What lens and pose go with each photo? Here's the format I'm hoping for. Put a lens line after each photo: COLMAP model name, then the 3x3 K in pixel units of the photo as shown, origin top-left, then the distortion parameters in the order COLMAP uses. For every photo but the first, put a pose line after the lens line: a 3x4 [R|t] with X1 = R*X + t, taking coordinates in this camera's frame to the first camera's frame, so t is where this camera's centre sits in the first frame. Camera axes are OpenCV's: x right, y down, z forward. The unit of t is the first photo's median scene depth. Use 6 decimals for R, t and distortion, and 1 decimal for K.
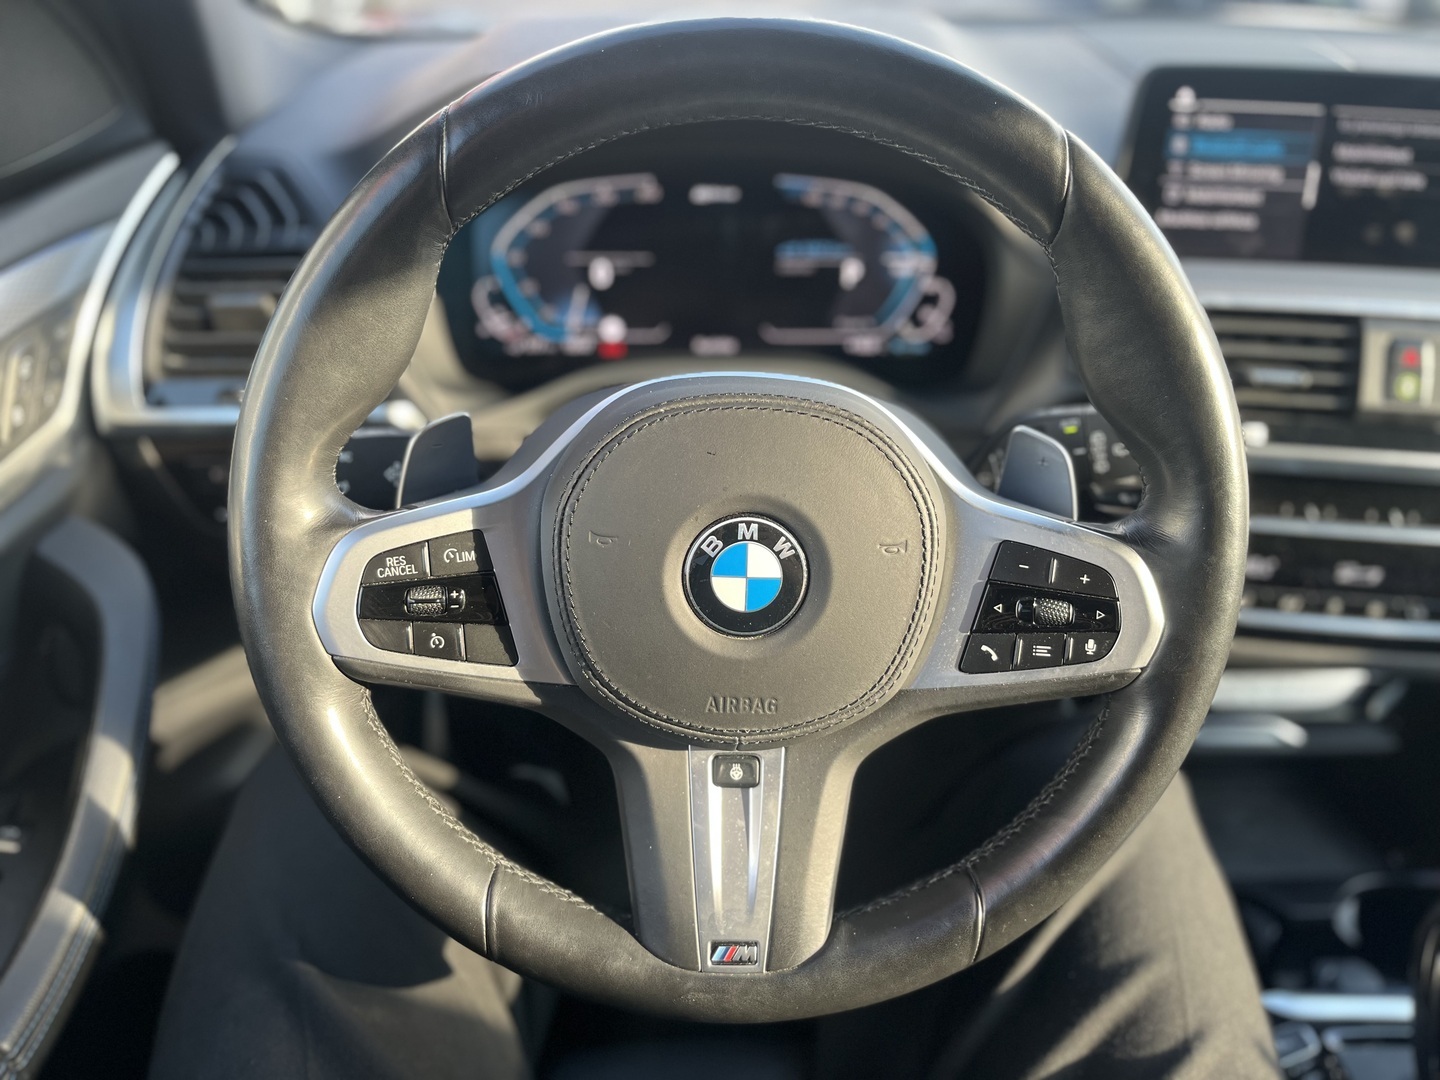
lens RADIAL K [[1089.6, 0, 720.2], [0, 1089.6, 543.6], [0, 0, 1]] dist [0.012131, 0.000839]
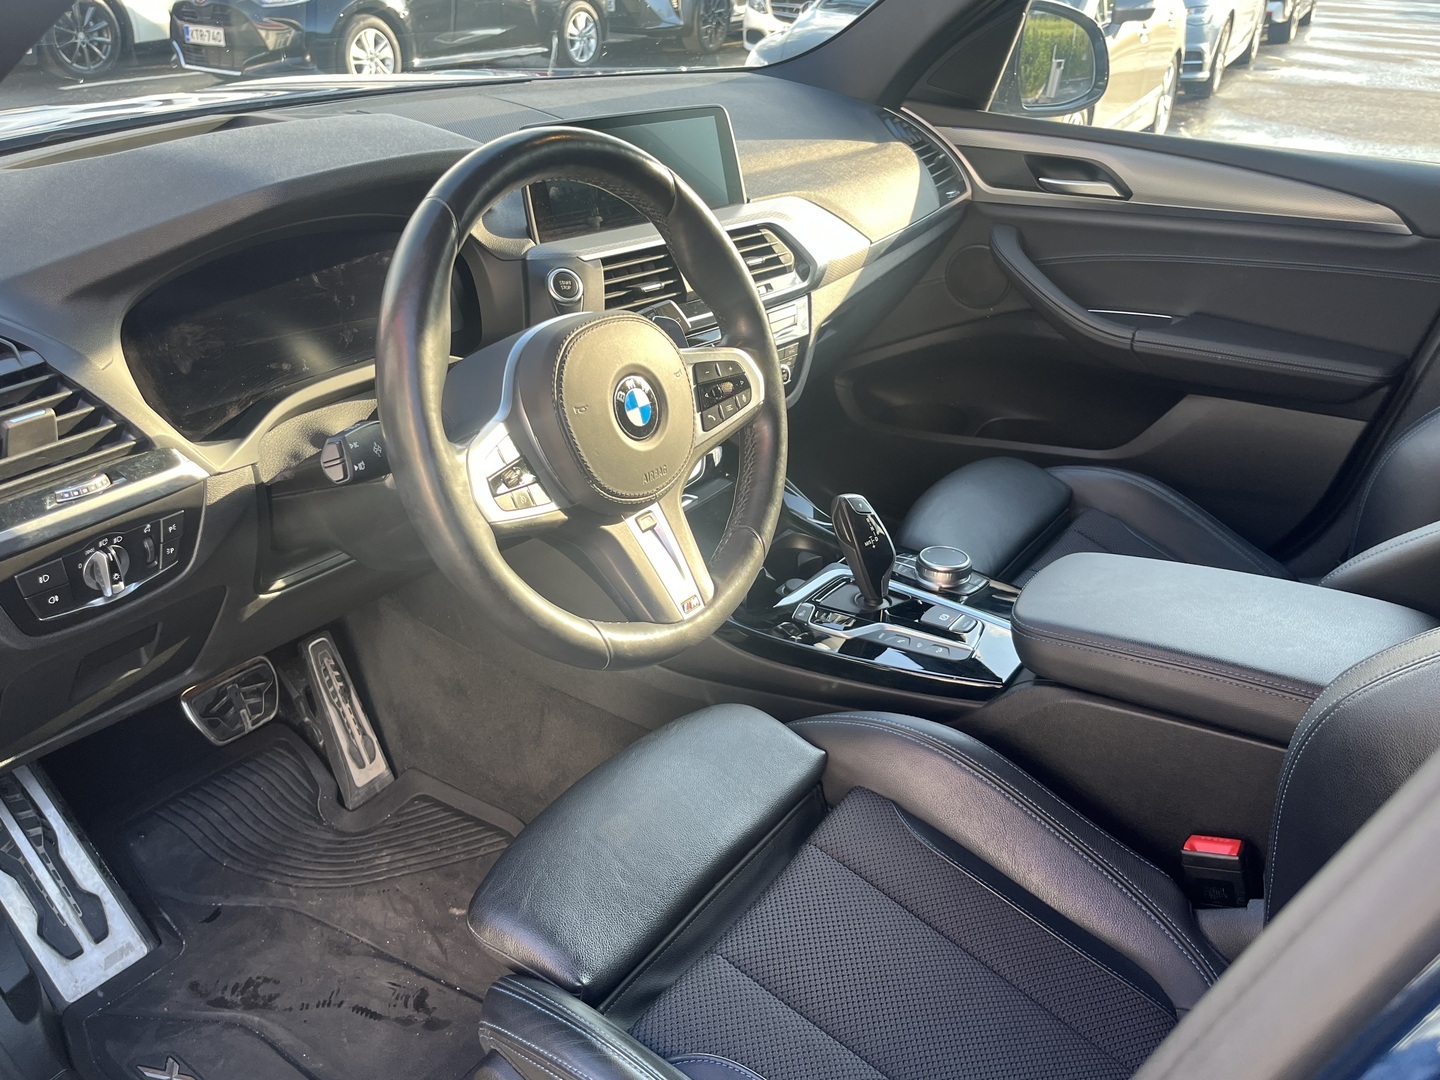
lens RADIAL K [[1116.3, 0, 721.7], [0, 1116.3, 540.3], [0, 0, 1]] dist [0.003865, -0.000943]
pose [[0.600685, -0.370410, 0.708502, -1.314878], [0.398211, 0.907065, 0.136607, 0.031859], [-0.693258, 0.200075, 0.692361, -0.406322]]
